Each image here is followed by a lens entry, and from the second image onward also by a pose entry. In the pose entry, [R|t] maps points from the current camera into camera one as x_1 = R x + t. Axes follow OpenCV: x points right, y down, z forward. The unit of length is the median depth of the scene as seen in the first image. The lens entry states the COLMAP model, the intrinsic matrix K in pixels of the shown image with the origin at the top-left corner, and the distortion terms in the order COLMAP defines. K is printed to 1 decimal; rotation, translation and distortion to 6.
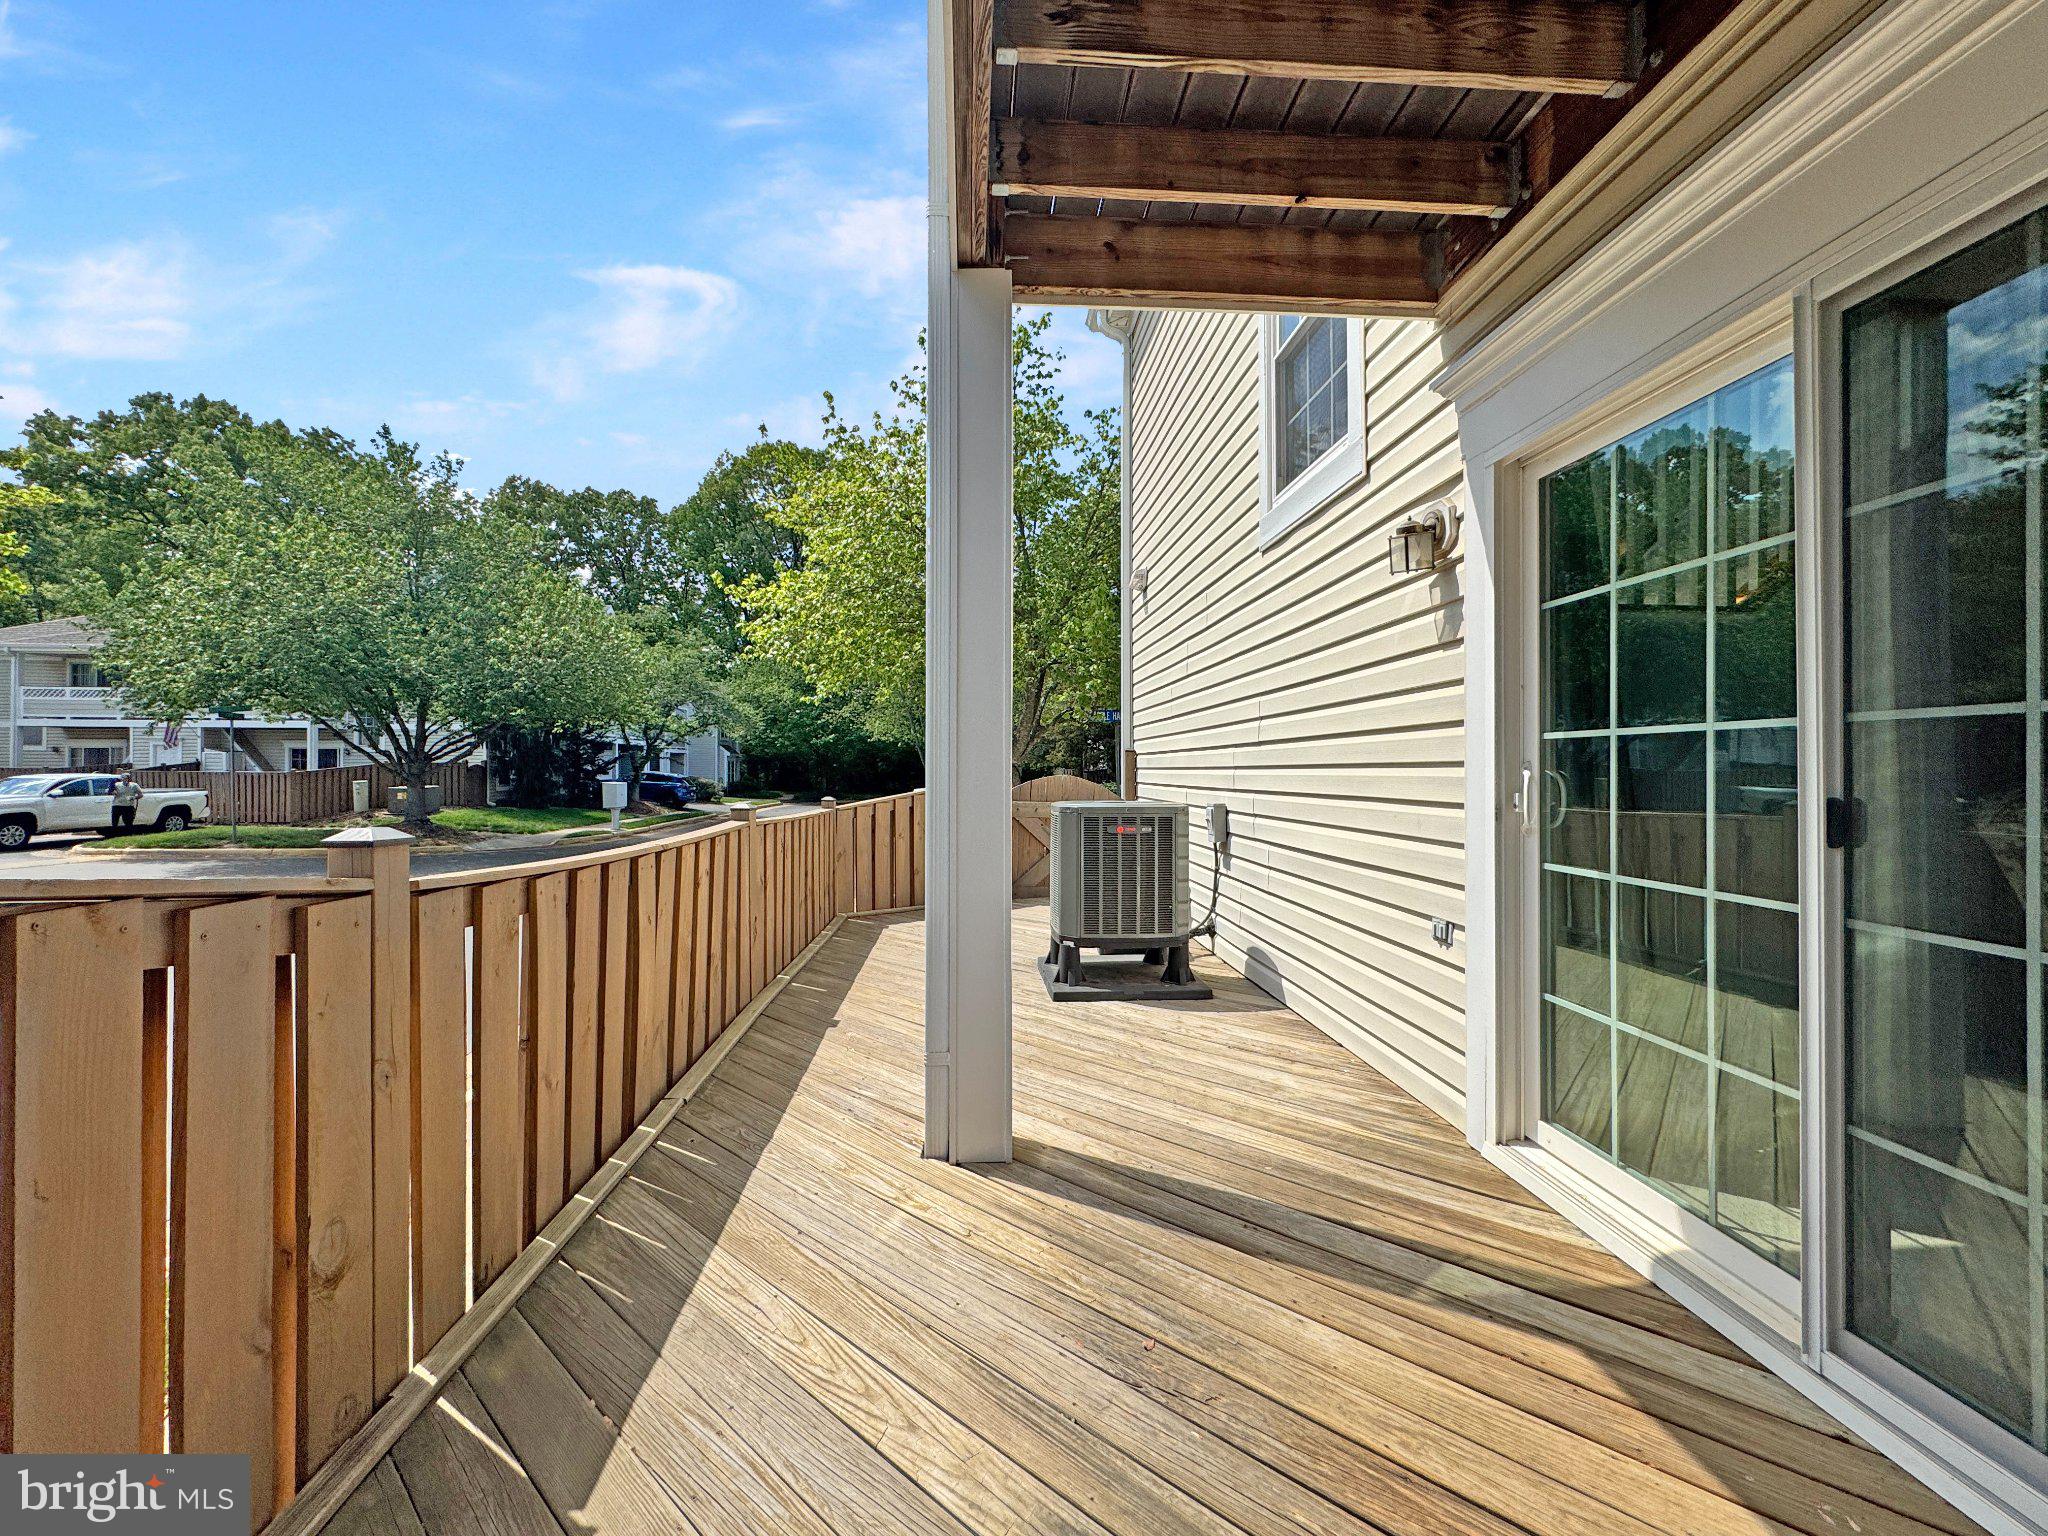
lens RADIAL K [[814.9, 0, 1024.0], [0, 814.9, 768.0], [0, 0, 1]] dist [-0.002288, 0.000251]
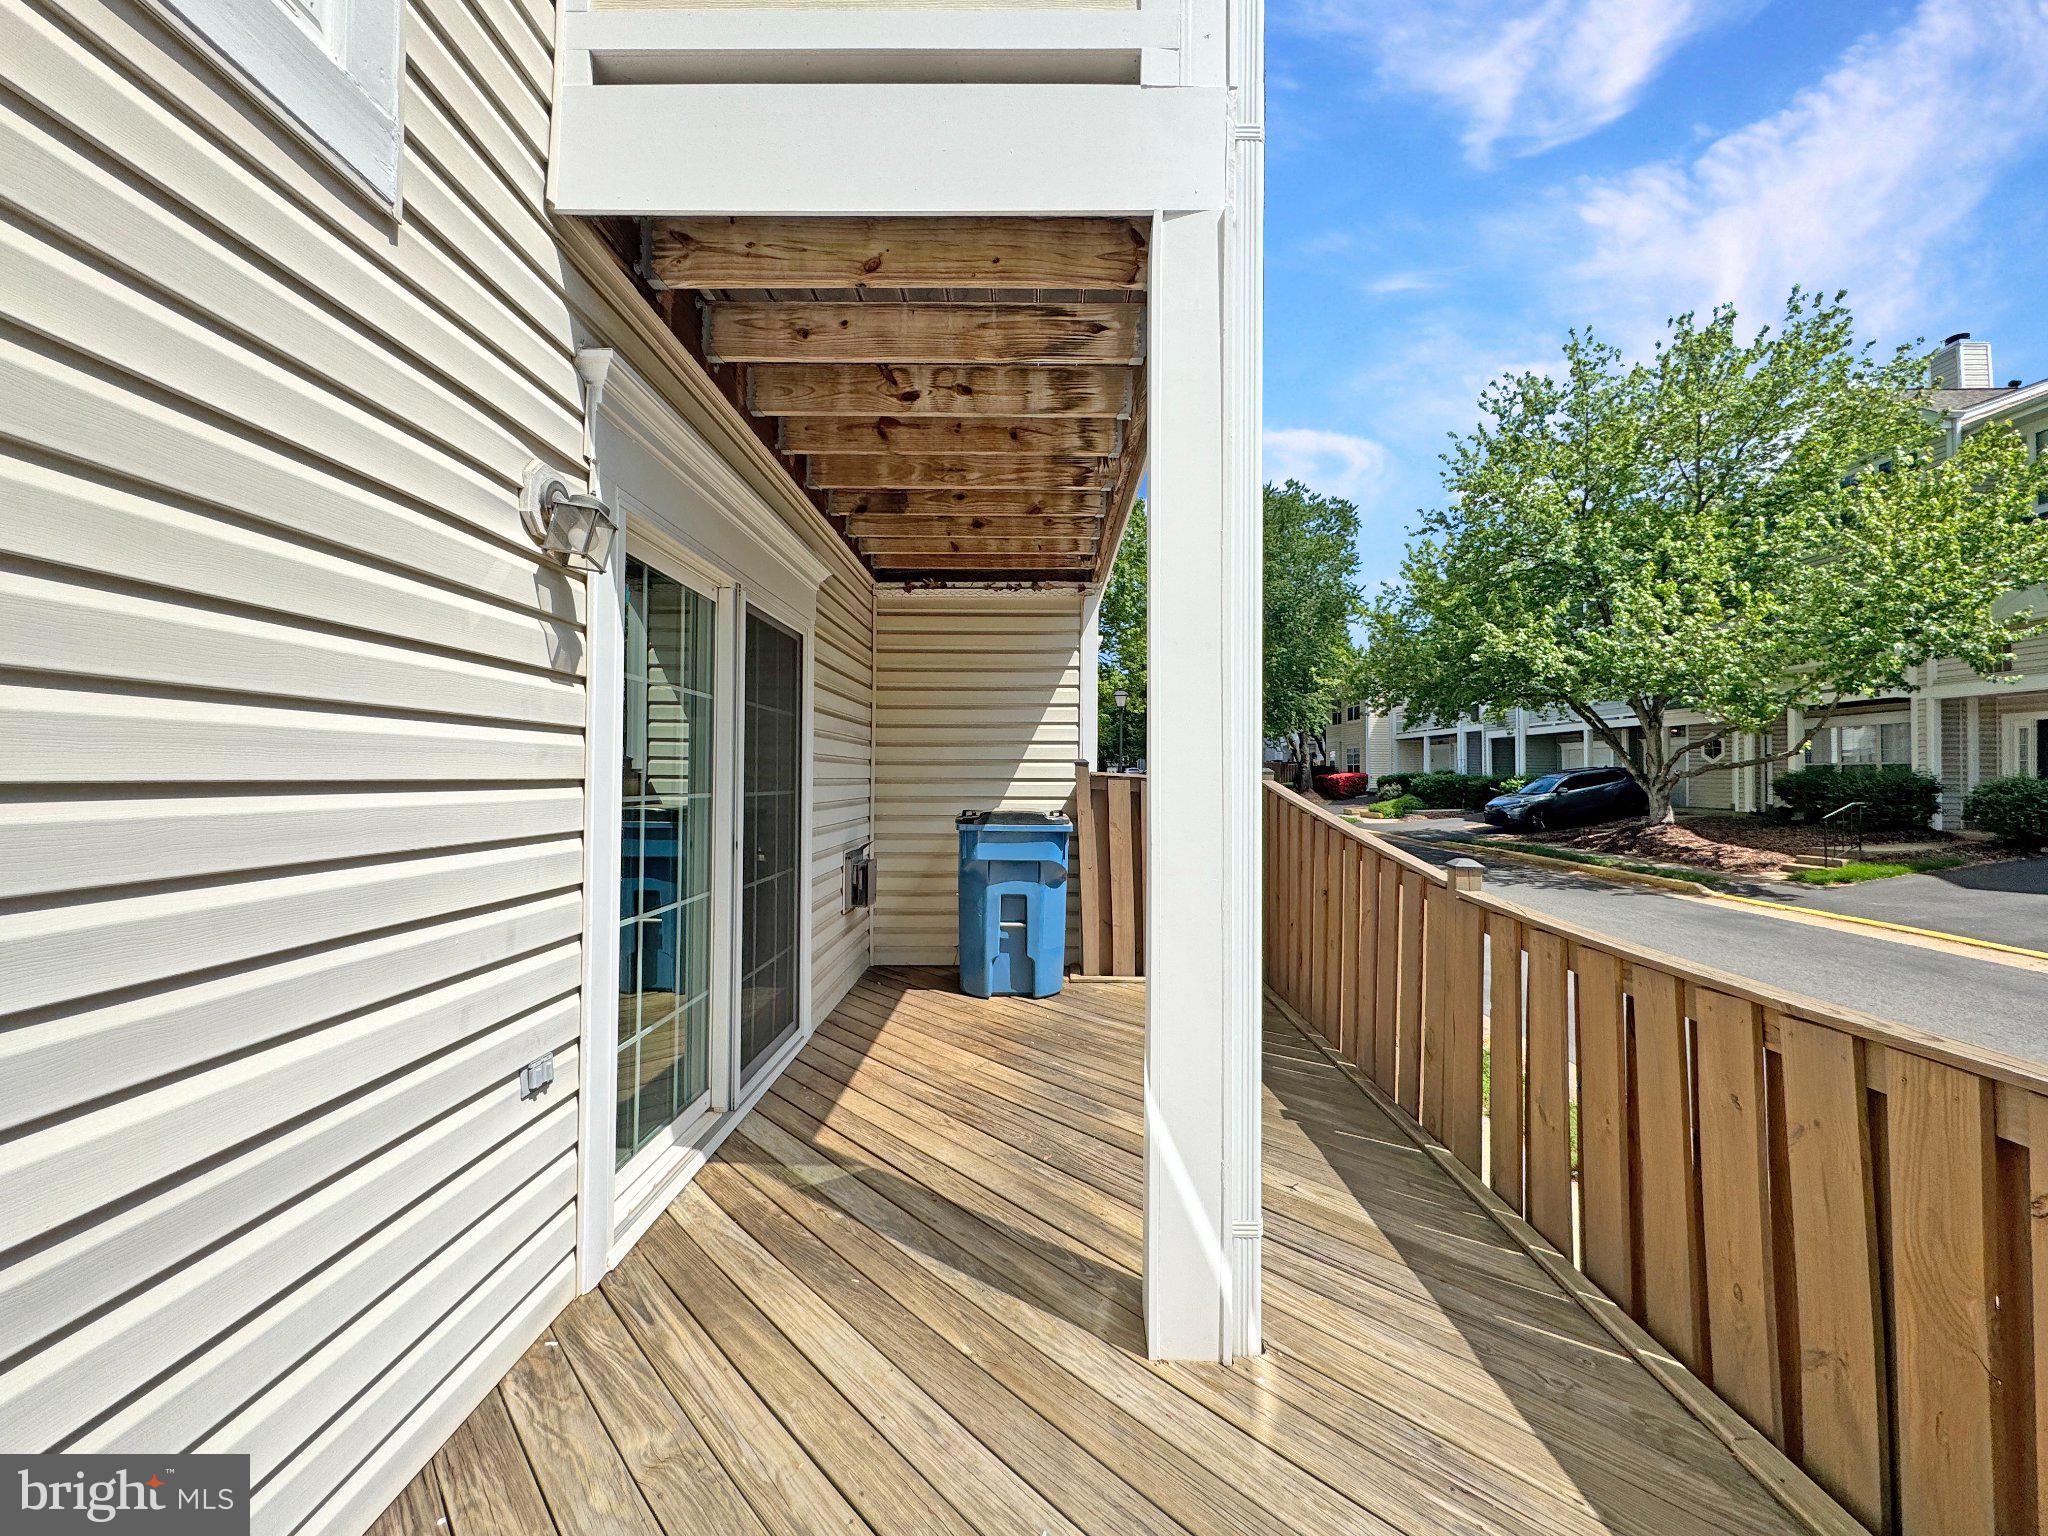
lens RADIAL K [[814.9, 0, 1024.0], [0, 814.9, 768.0], [0, 0, 1]] dist [-0.002288, 0.000251]
pose [[-0.995922, -0.010558, 0.089595, 0.035723], [-0.011877, 0.999829, -0.014203, -0.064124], [-0.089430, -0.015209, -0.995877, 1.744041]]
